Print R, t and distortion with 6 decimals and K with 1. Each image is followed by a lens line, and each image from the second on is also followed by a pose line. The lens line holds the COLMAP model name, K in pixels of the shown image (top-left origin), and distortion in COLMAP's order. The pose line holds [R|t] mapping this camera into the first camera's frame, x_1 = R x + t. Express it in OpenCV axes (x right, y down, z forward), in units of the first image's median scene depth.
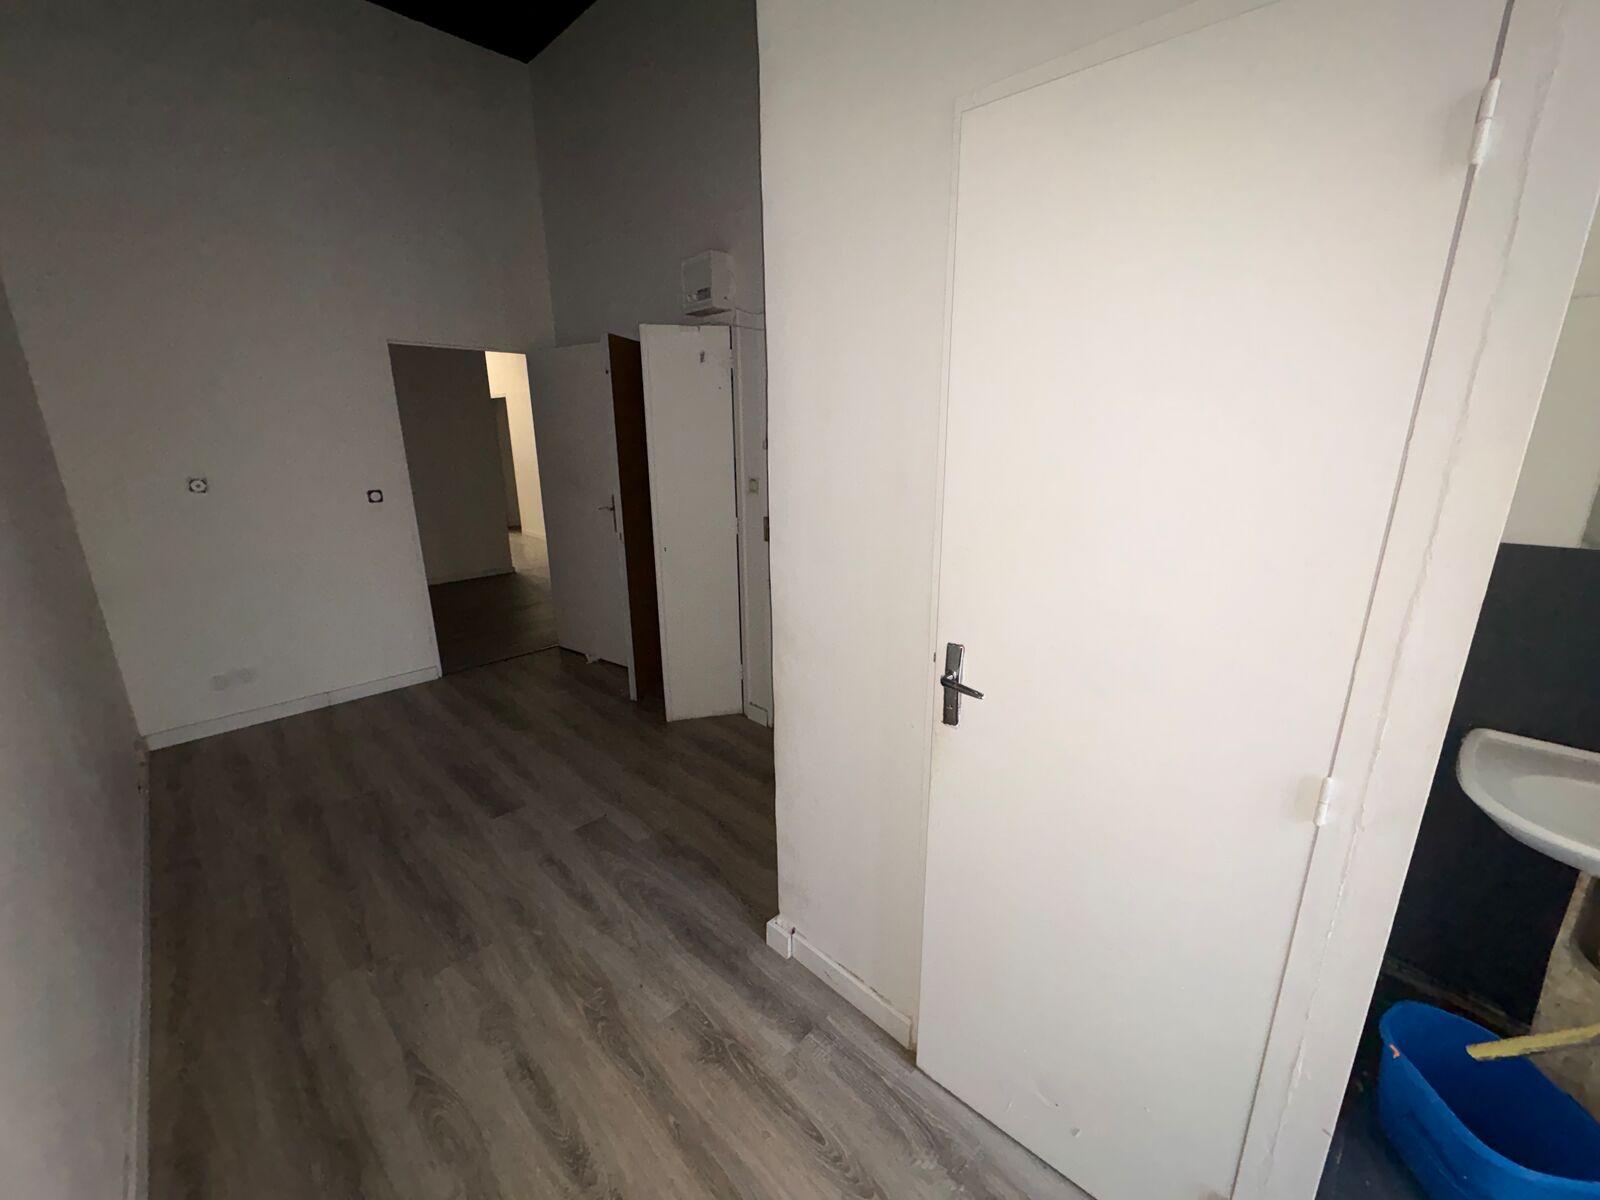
lens RADIAL K [[629.3, 0, 795.2], [0, 629.3, 595.4], [0, 0, 1]] dist [-0.000189, -0.000166]
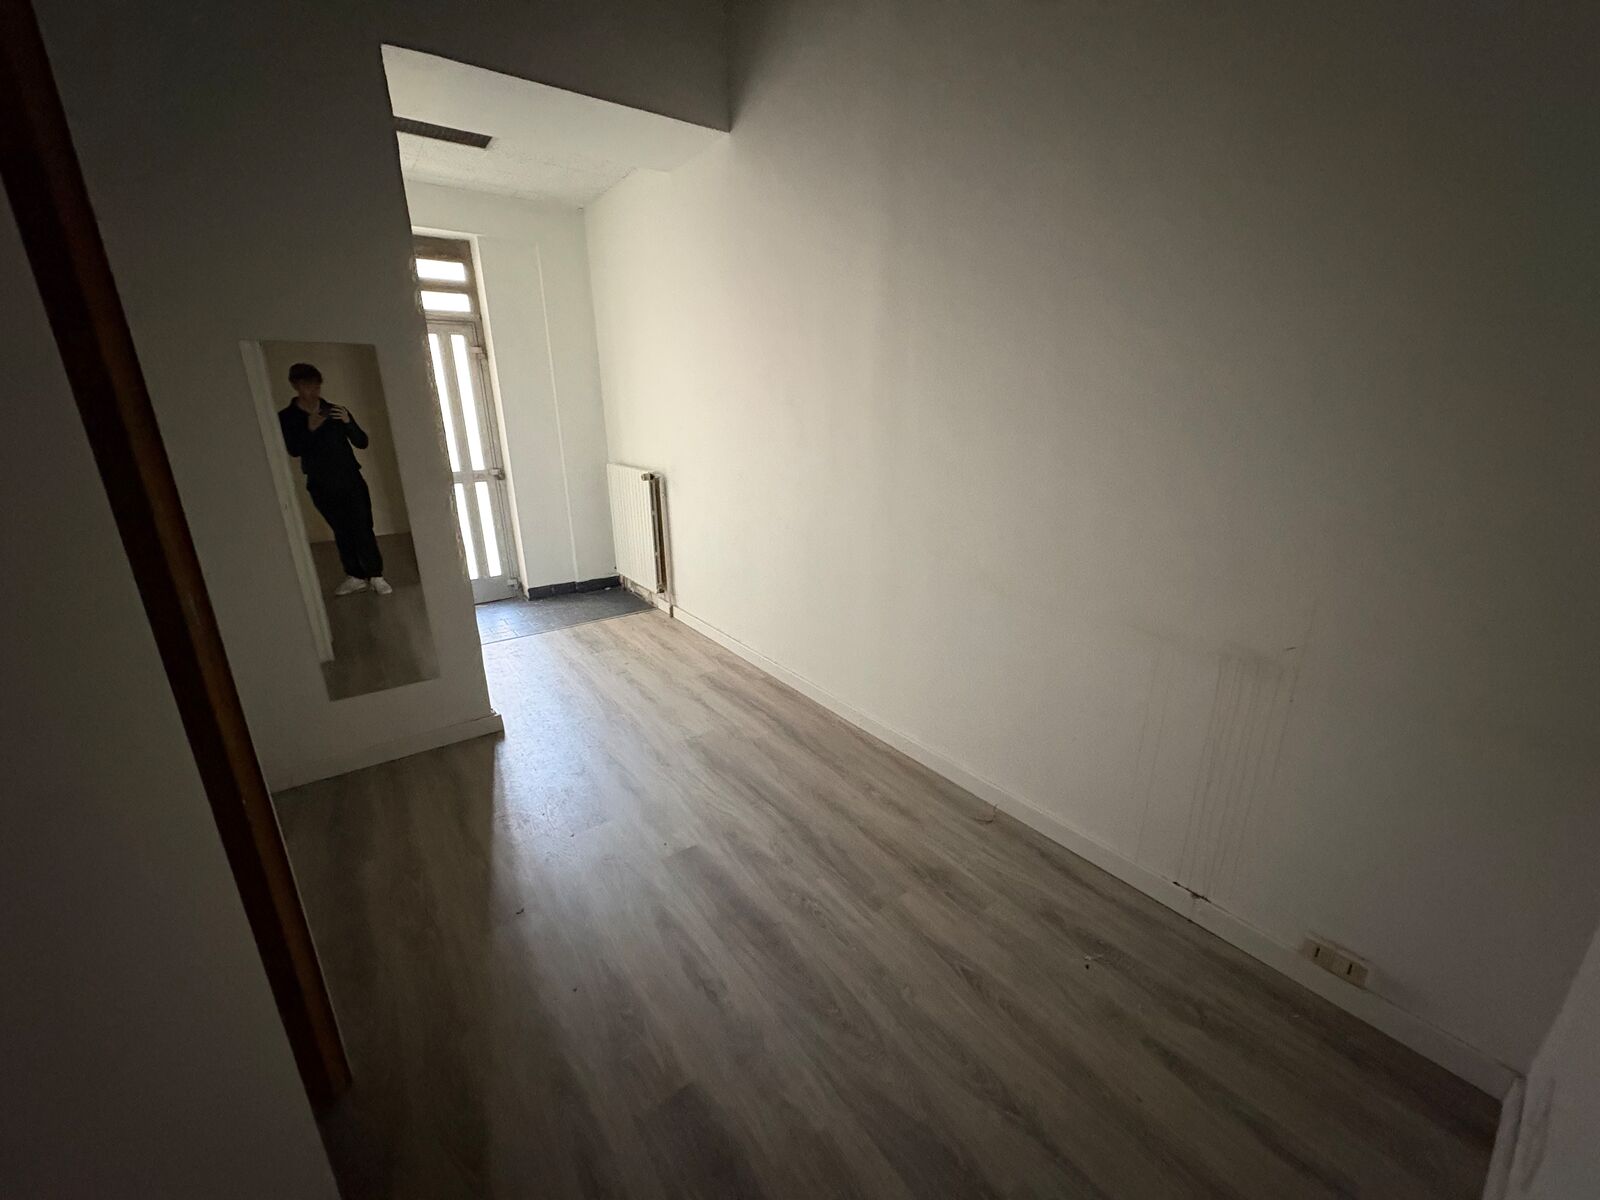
lens RADIAL K [[629.3, 0, 796.4], [0, 629.3, 592.7], [0, 0, 1]] dist [-0.000189, -0.000166]
pose [[-0.989579, -0.032529, 0.140268, -0.991178], [0.048081, 0.843581, 0.534845, -0.528266], [-0.135725, 0.536015, -0.833226, 2.078671]]
